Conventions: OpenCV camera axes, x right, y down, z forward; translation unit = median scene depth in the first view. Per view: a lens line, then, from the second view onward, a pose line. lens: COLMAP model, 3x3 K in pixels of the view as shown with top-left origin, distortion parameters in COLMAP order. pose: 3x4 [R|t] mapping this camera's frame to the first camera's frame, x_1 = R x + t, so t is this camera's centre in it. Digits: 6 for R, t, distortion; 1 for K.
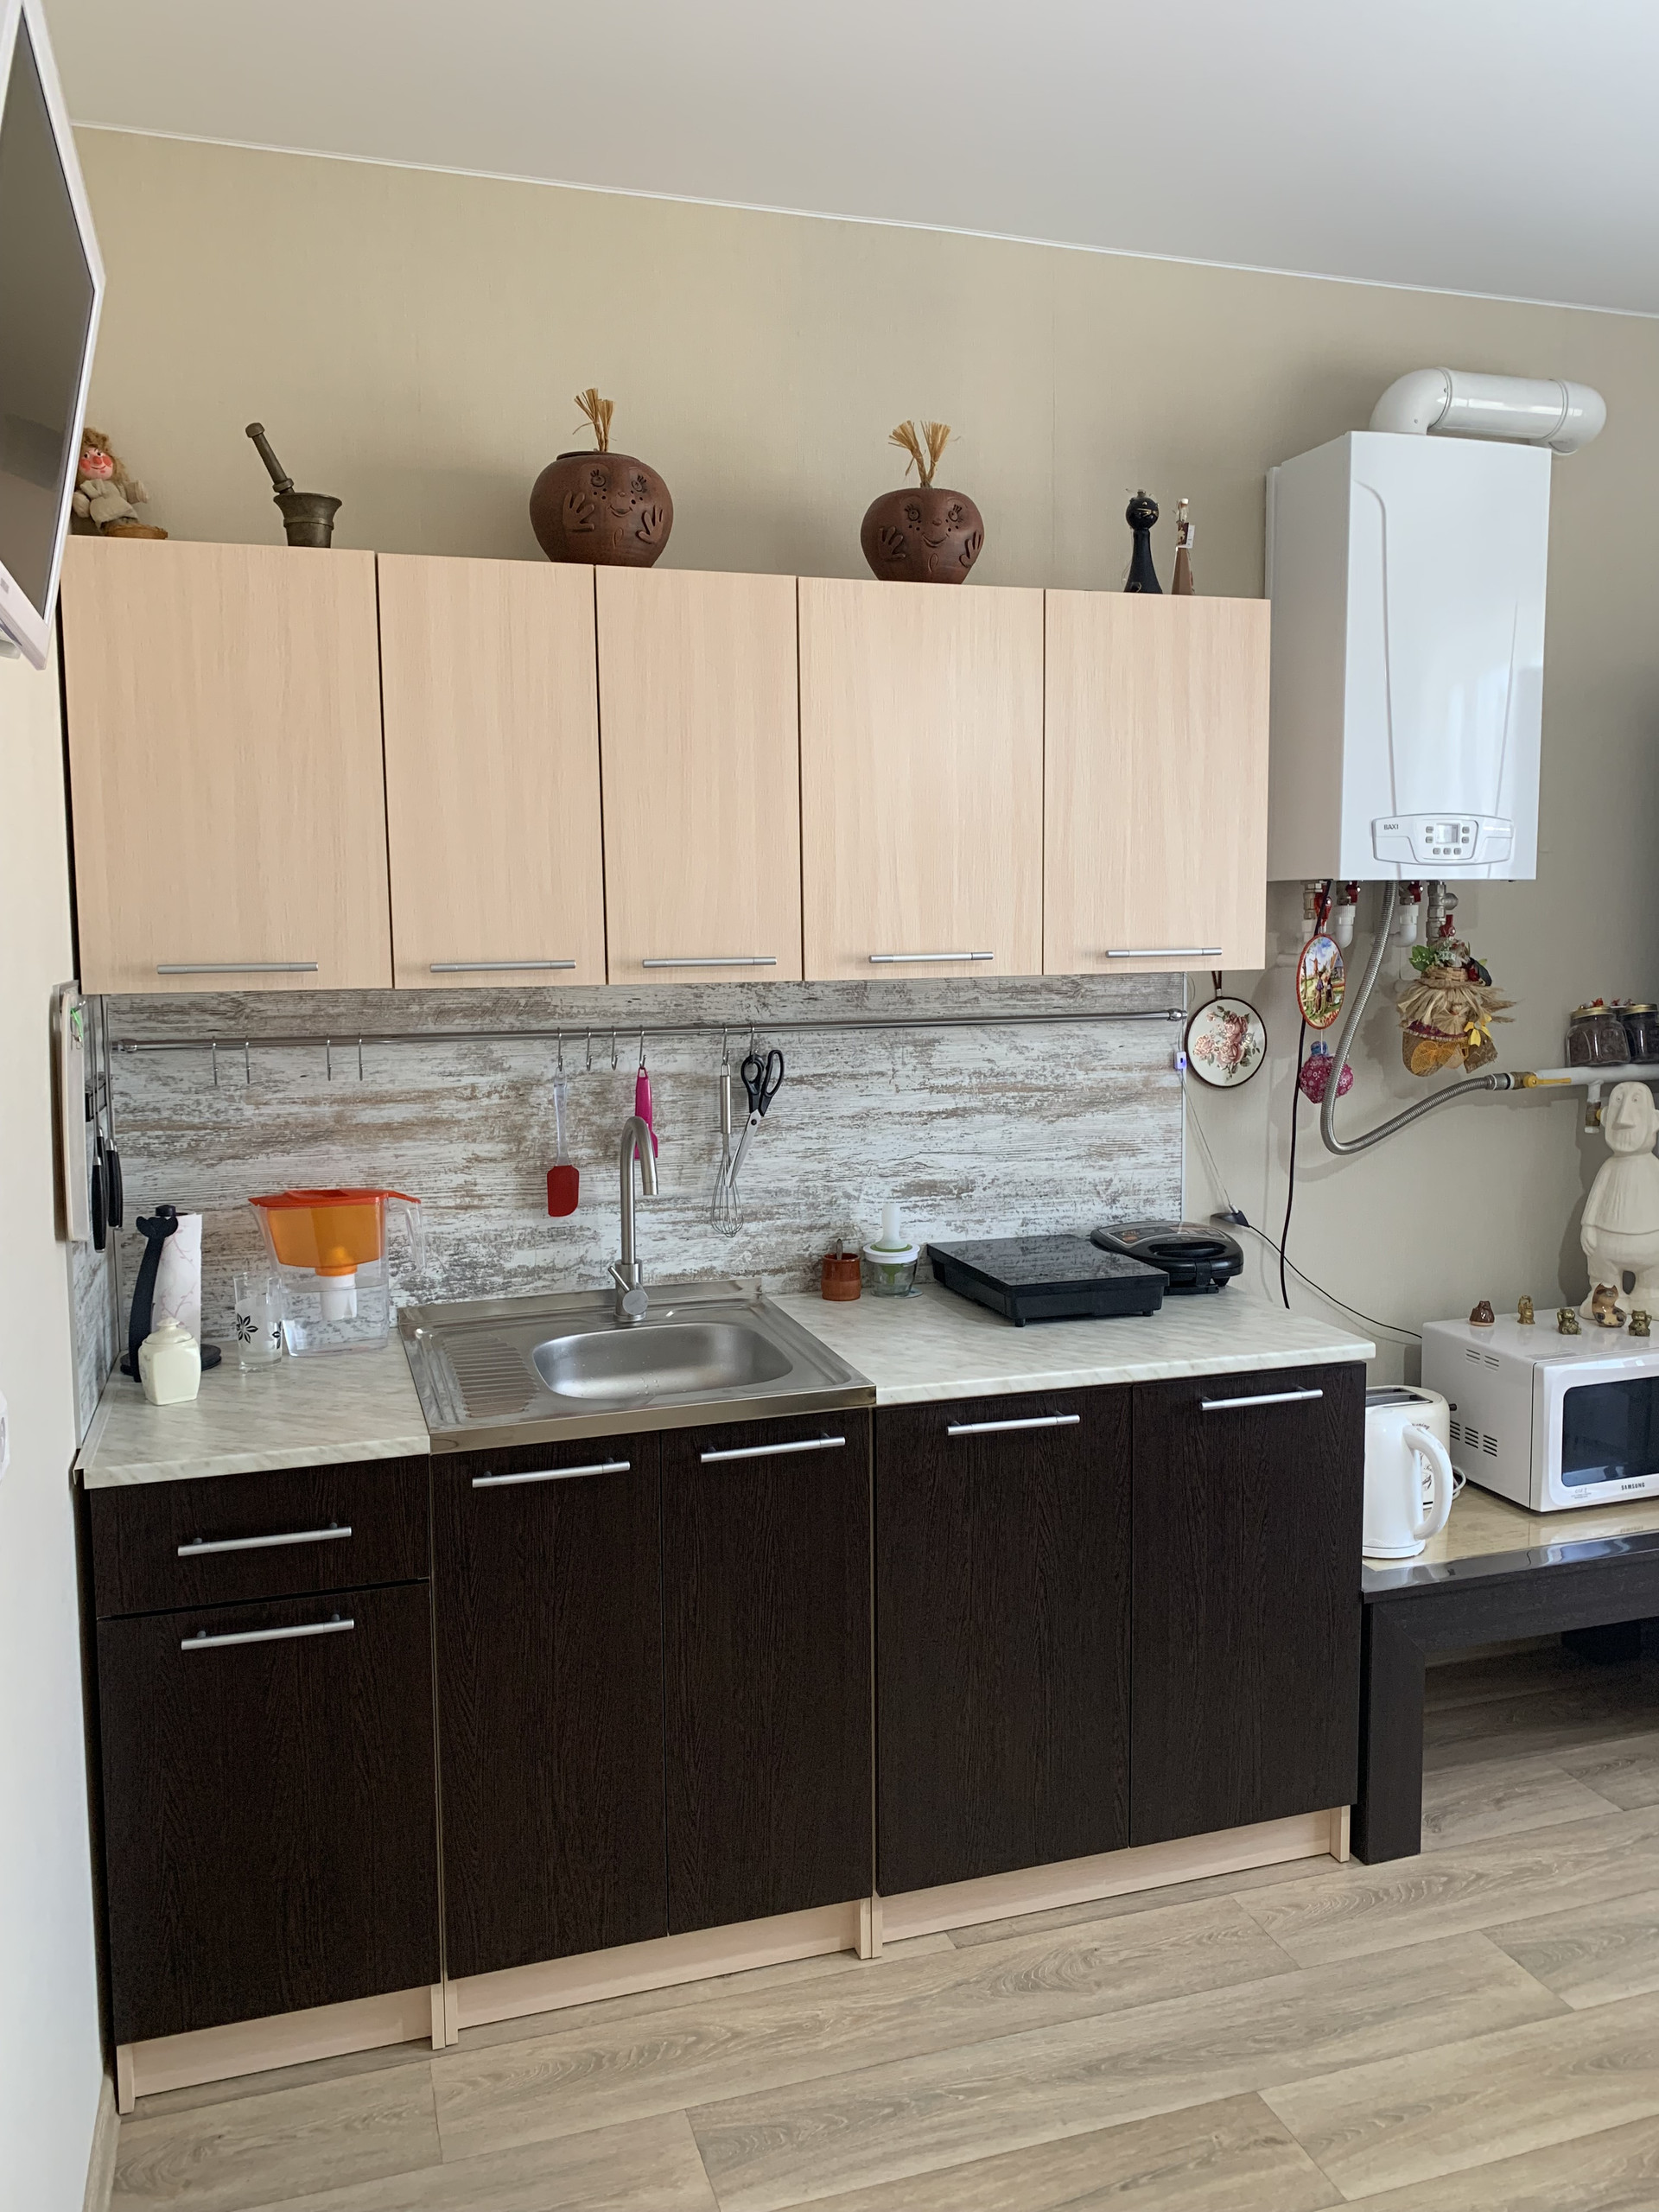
lens RADIAL K [[1701.2, 0, 831.7], [0, 1701.2, 1072.8], [0, 0, 1]] dist [0.011780, -0.019324]
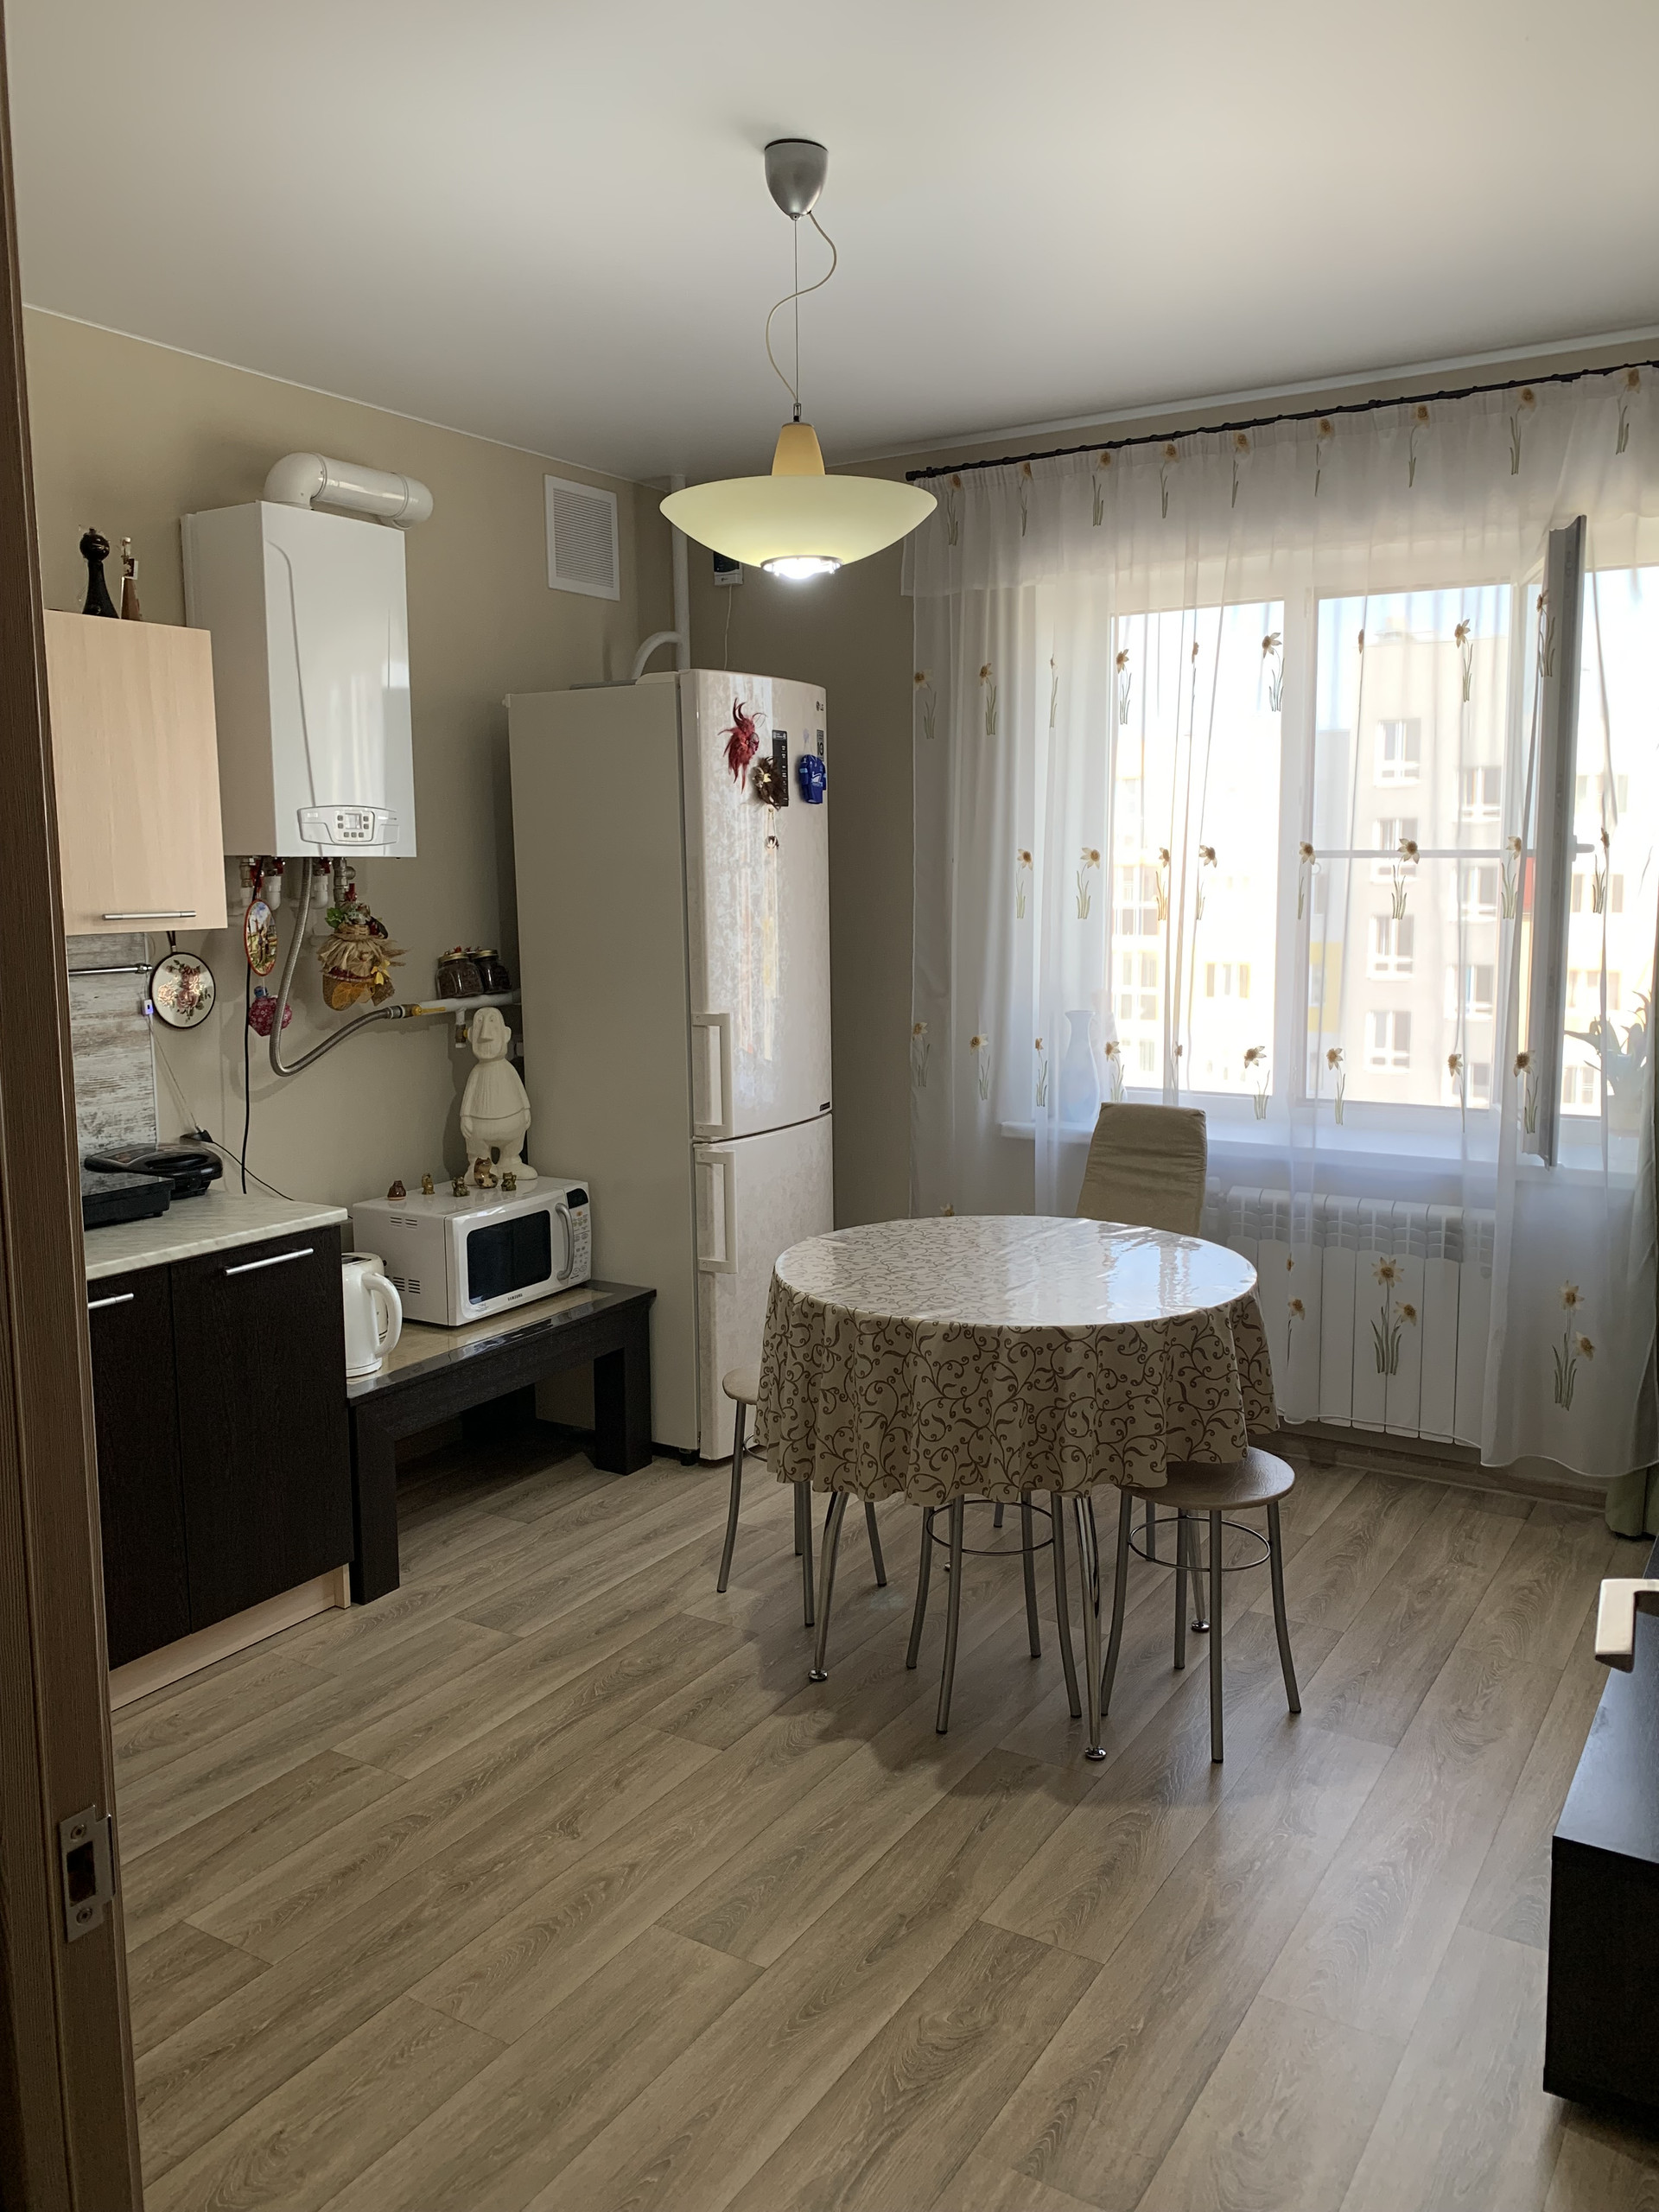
lens RADIAL K [[1701.2, 0, 882.3], [0, 1701.2, 1105.9], [0, 0, 1]] dist [0.011780, -0.019324]
pose [[0.748510, -0.089650, 0.657036, -0.207439], [0.060815, 0.995924, 0.066608, 0.013593], [-0.660329, -0.009899, 0.750911, -0.243050]]
